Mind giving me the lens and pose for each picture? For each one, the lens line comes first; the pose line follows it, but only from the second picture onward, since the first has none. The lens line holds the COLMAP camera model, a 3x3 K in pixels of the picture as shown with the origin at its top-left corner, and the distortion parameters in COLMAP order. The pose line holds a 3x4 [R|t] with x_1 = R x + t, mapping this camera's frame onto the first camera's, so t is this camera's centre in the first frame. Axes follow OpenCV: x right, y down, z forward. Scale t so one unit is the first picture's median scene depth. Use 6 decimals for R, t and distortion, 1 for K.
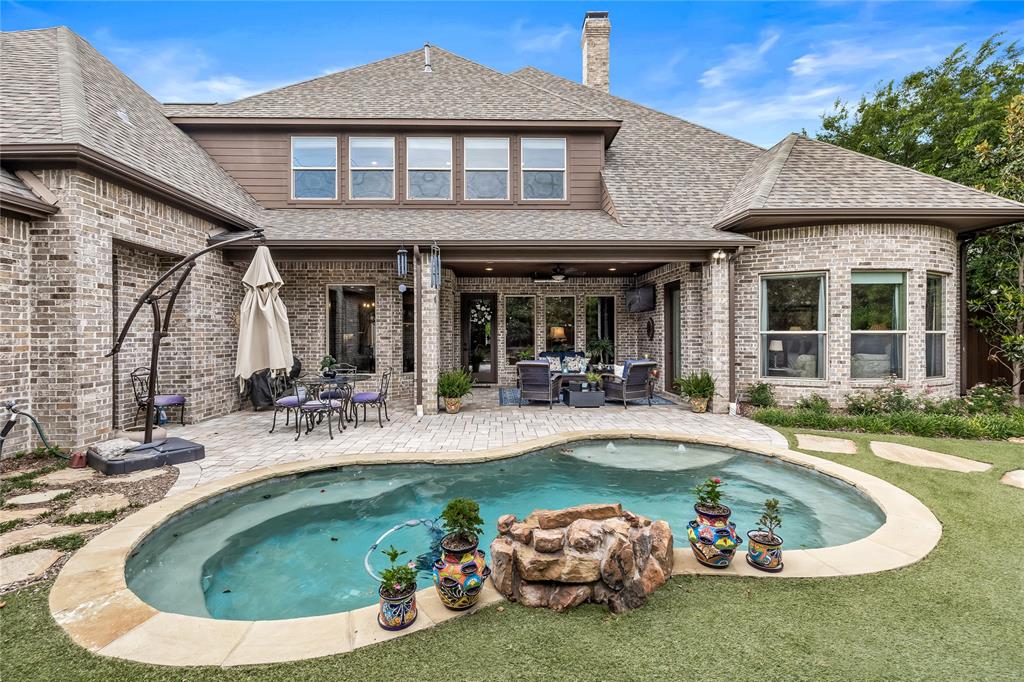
lens RADIAL K [[438.5, 0, 508.9], [0, 438.5, 335.4], [0, 0, 1]] dist [-0.002577, 0.001276]
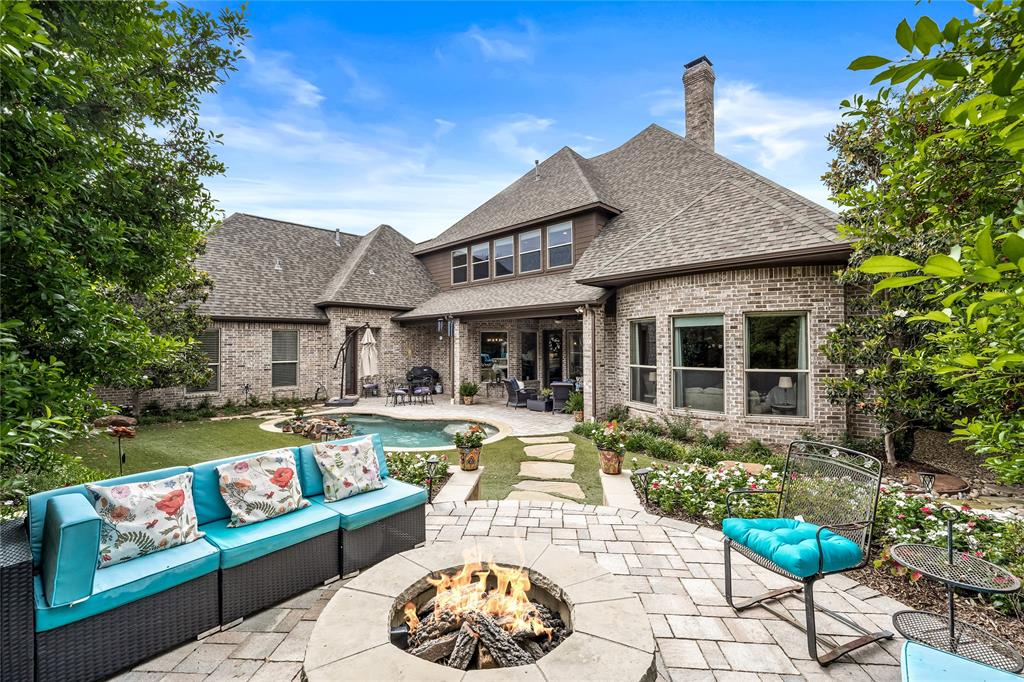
lens RADIAL K [[438.5, 0, 509.3], [0, 438.5, 340.6], [0, 0, 1]] dist [-0.002577, 0.001276]
pose [[0.688009, -0.008023, -0.725658, 1.338724], [0.000419, 0.999943, -0.010659, -0.069565], [0.725702, 0.007029, 0.687973, -0.140129]]
